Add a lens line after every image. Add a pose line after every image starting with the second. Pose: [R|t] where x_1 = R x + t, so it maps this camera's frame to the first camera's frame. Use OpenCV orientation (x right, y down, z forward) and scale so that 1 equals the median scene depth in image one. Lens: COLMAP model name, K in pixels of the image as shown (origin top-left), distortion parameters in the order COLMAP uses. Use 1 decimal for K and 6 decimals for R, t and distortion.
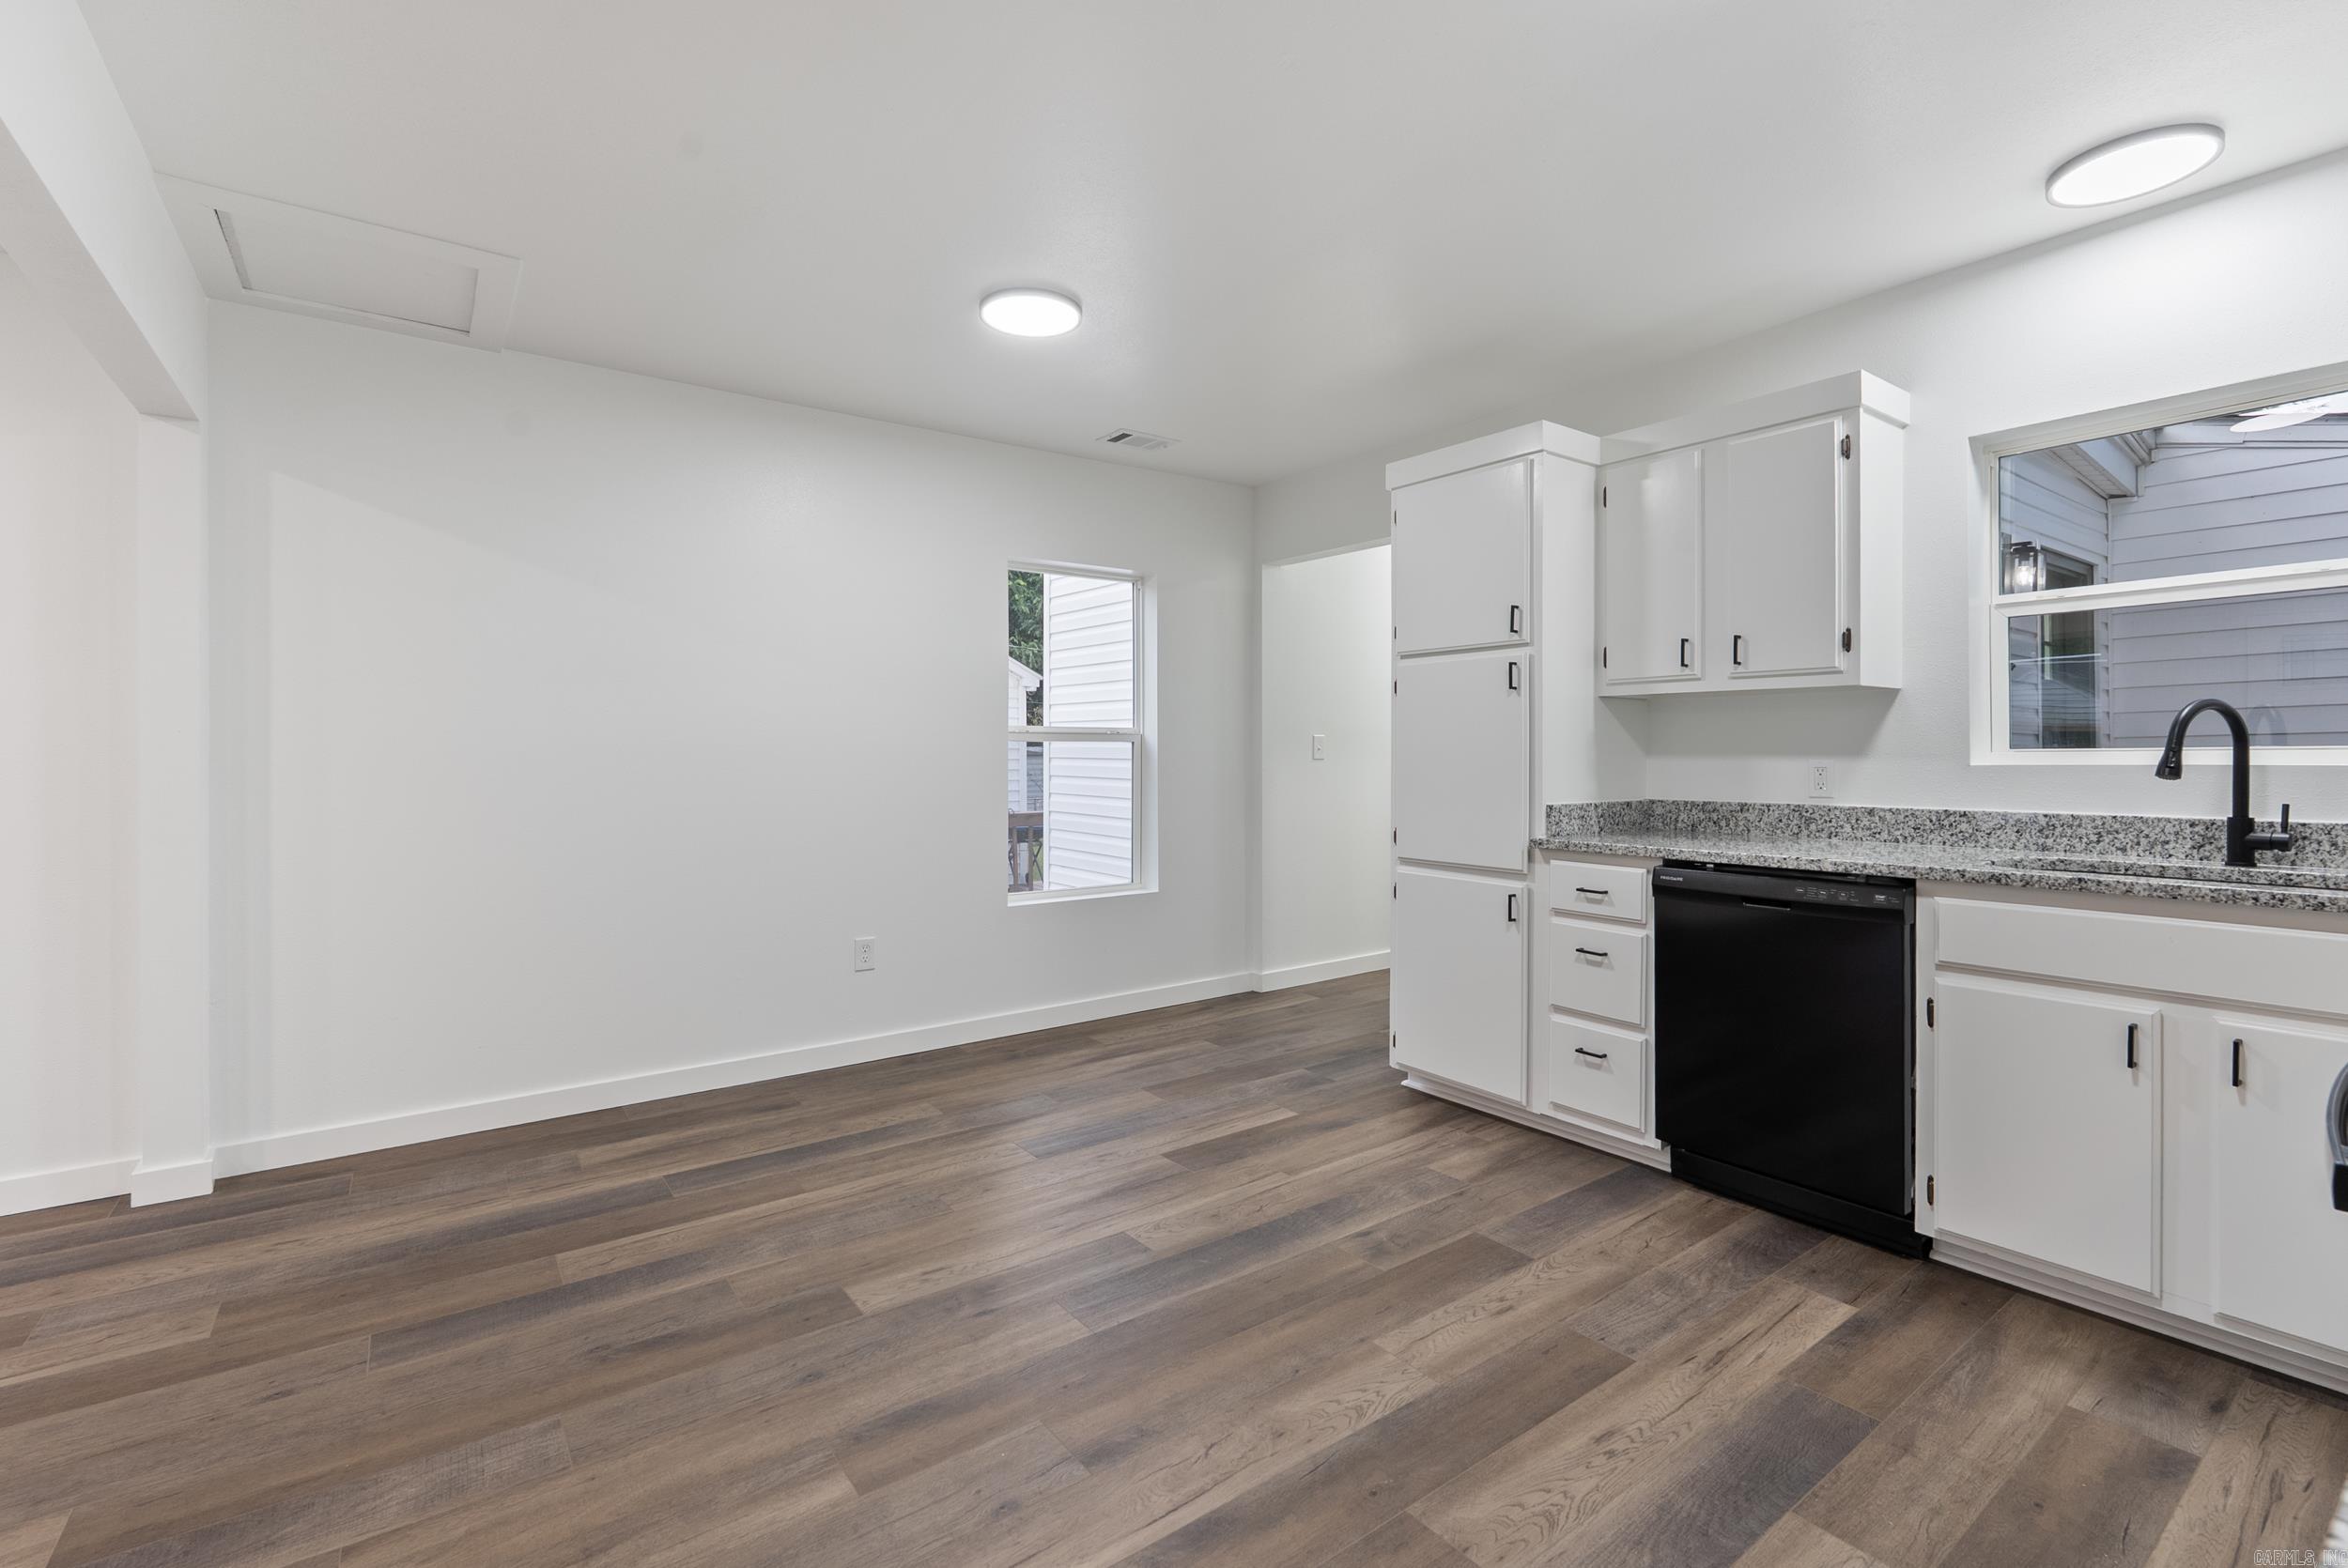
lens RADIAL K [[1045.8, 0, 1177.5], [0, 1045.8, 736.4], [0, 0, 1]] dist [-0.005393, 0.000948]
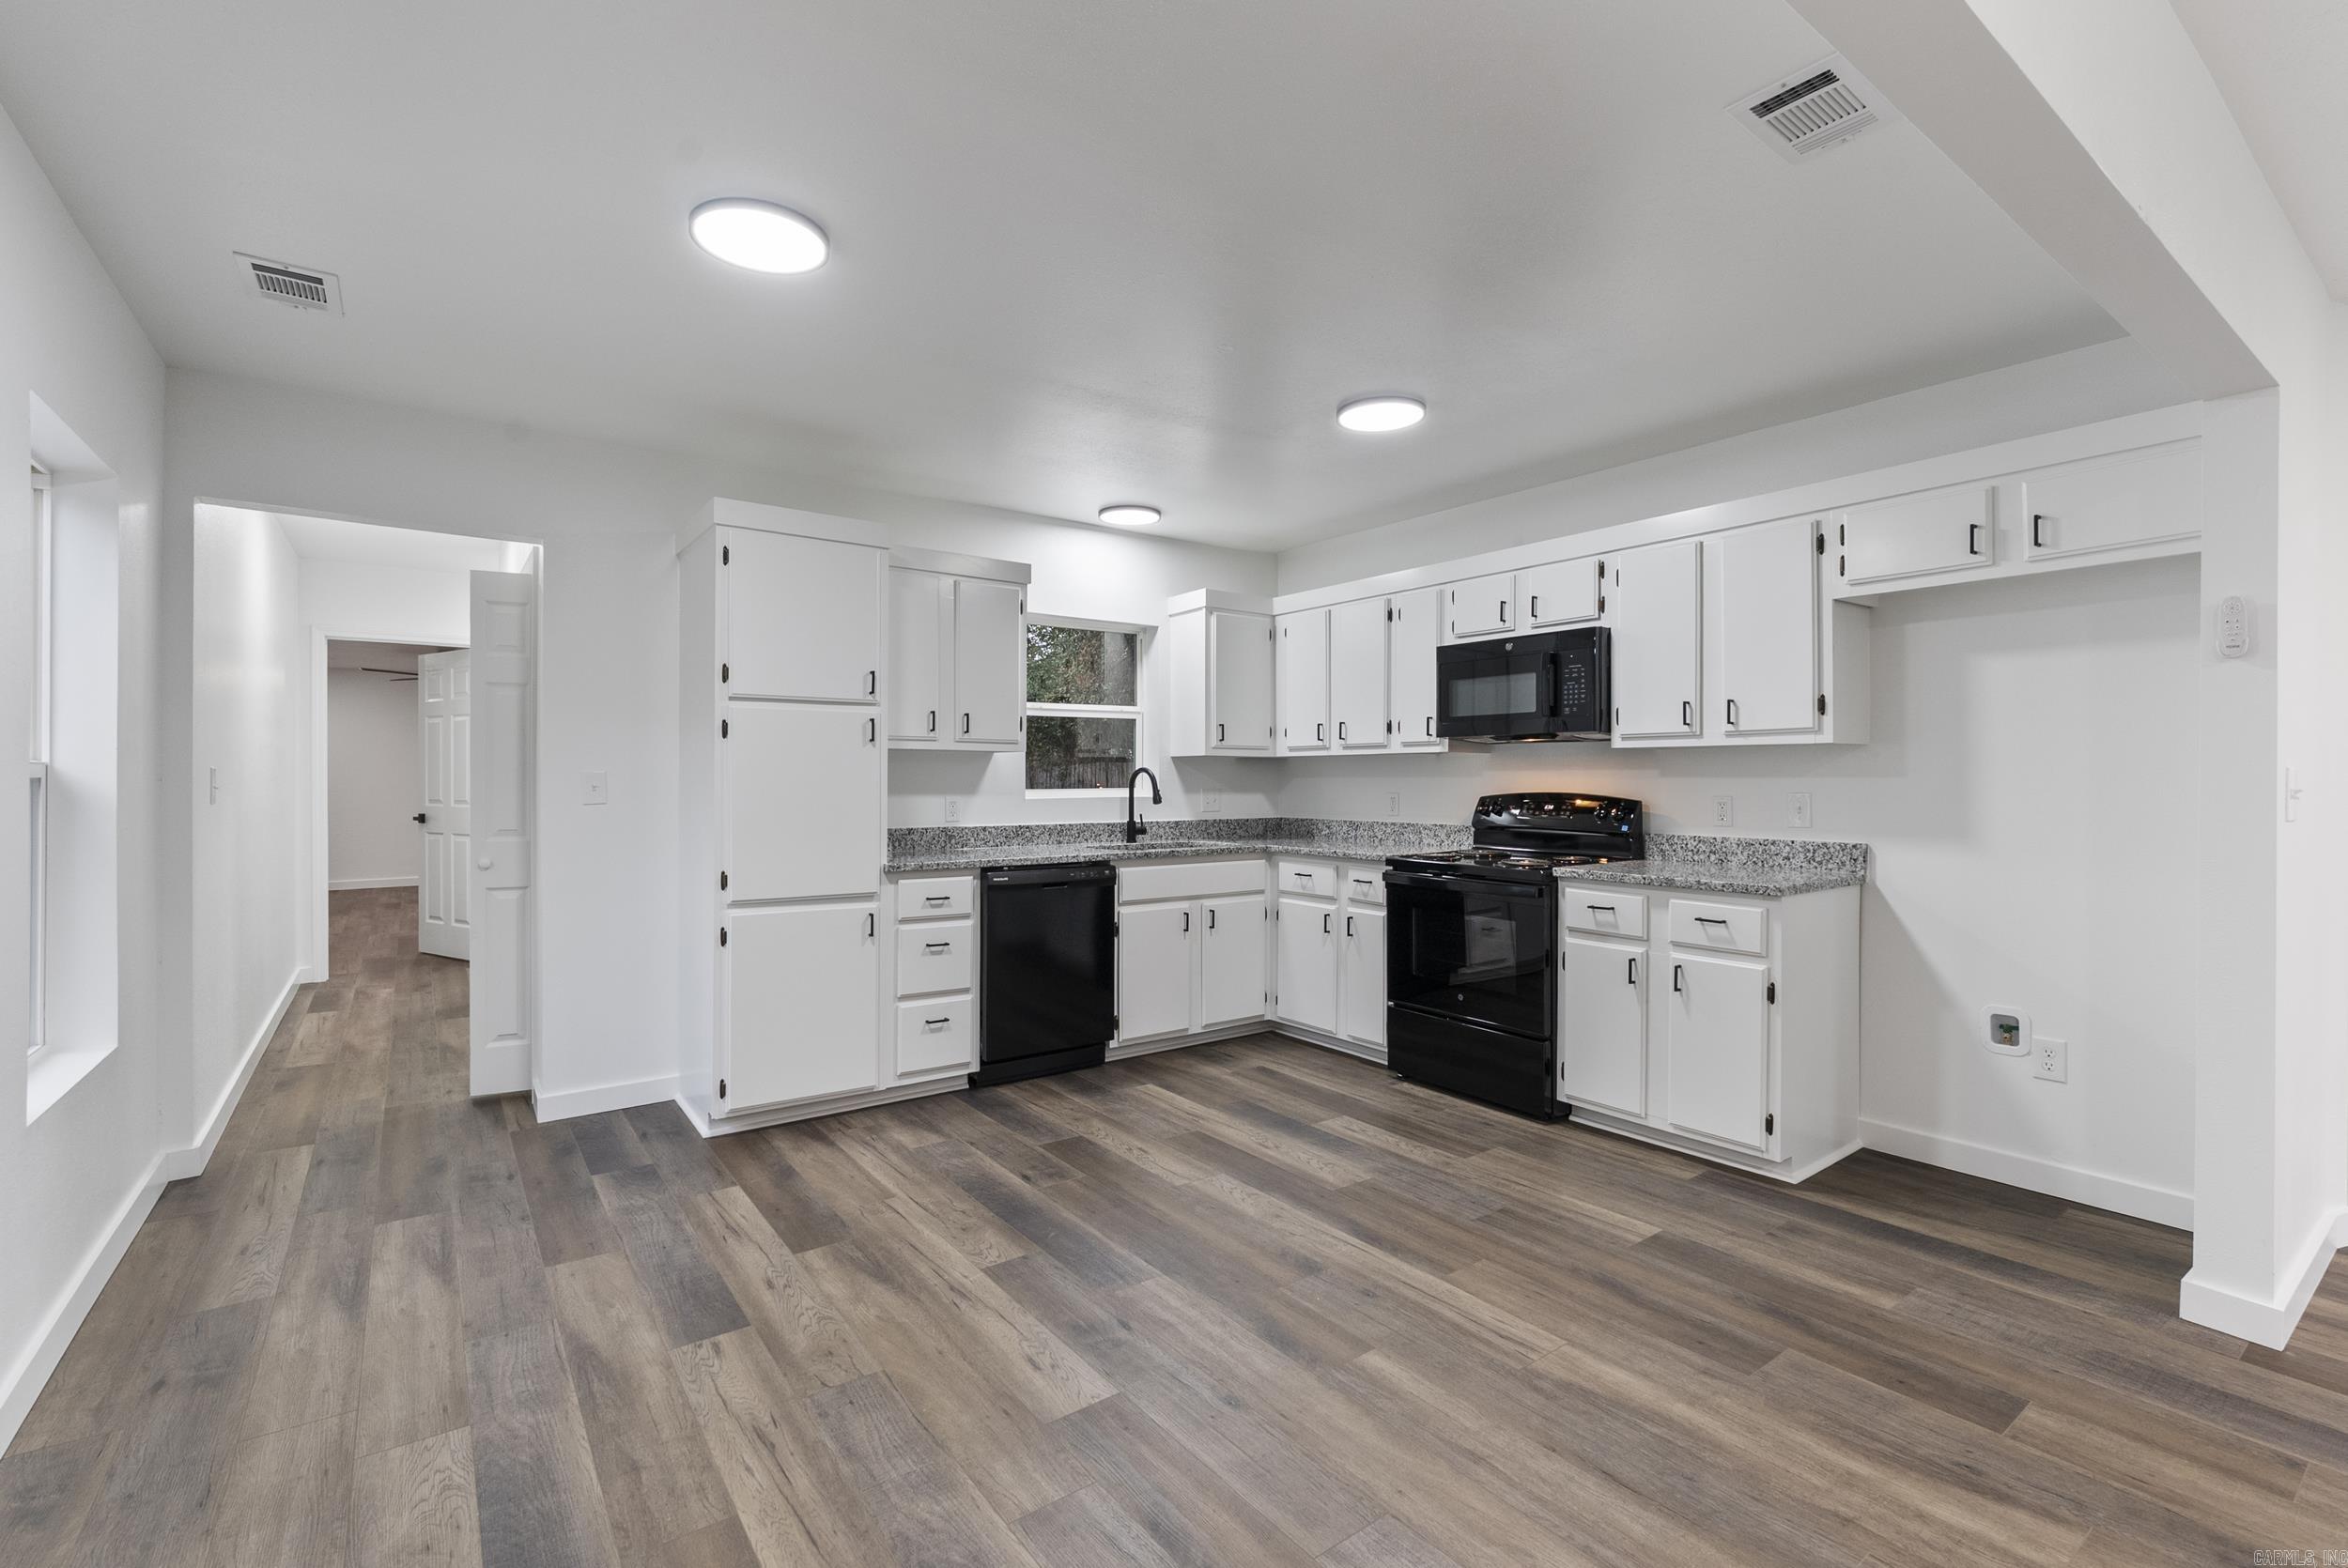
lens RADIAL K [[1045.8, 0, 1165.1], [0, 1045.8, 765.6], [0, 0, 1]] dist [-0.005393, 0.000948]
pose [[0.005322, 0.013722, 0.999892, -0.968645], [-0.017267, 0.999758, -0.013628, -0.007875], [-0.999837, -0.017192, 0.005558, 0.735835]]
